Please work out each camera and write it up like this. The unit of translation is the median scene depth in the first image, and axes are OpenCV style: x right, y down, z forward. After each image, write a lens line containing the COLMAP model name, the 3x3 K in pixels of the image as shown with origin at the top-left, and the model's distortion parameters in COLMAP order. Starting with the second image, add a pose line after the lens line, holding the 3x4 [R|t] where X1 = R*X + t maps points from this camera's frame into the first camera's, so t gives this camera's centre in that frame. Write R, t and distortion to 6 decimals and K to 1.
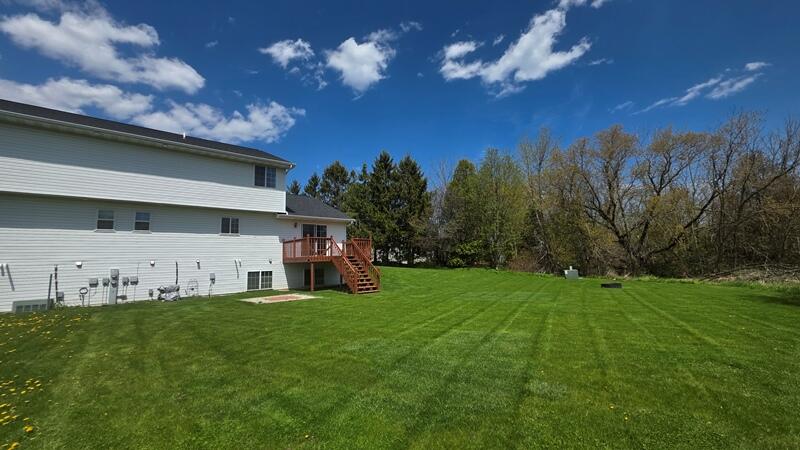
lens RADIAL K [[320.0, 0, 400.7], [0, 320.0, 222.2], [0, 0, 1]] dist [0.001533, -0.000230]
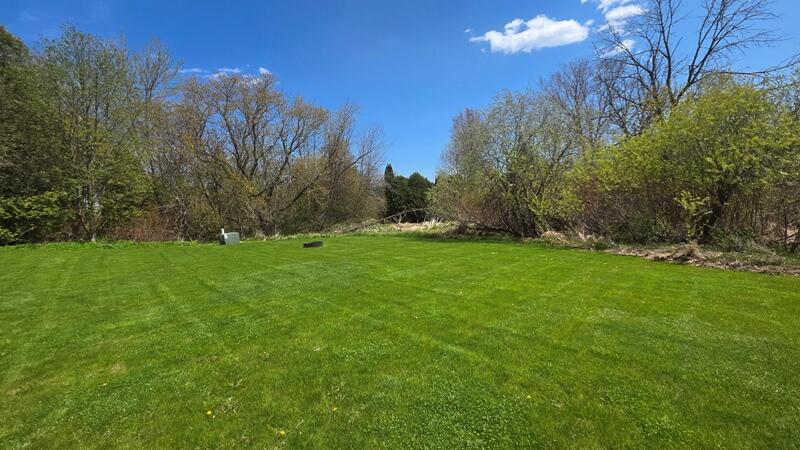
lens RADIAL K [[320.0, 0, 400.7], [0, 320.0, 222.2], [0, 0, 1]] dist [0.001533, -0.000230]
pose [[0.285154, -0.038216, 0.957720, -0.105209], [-0.074059, 0.995339, 0.061767, 0.031912], [-0.955616, -0.088540, 0.280994, 0.295415]]
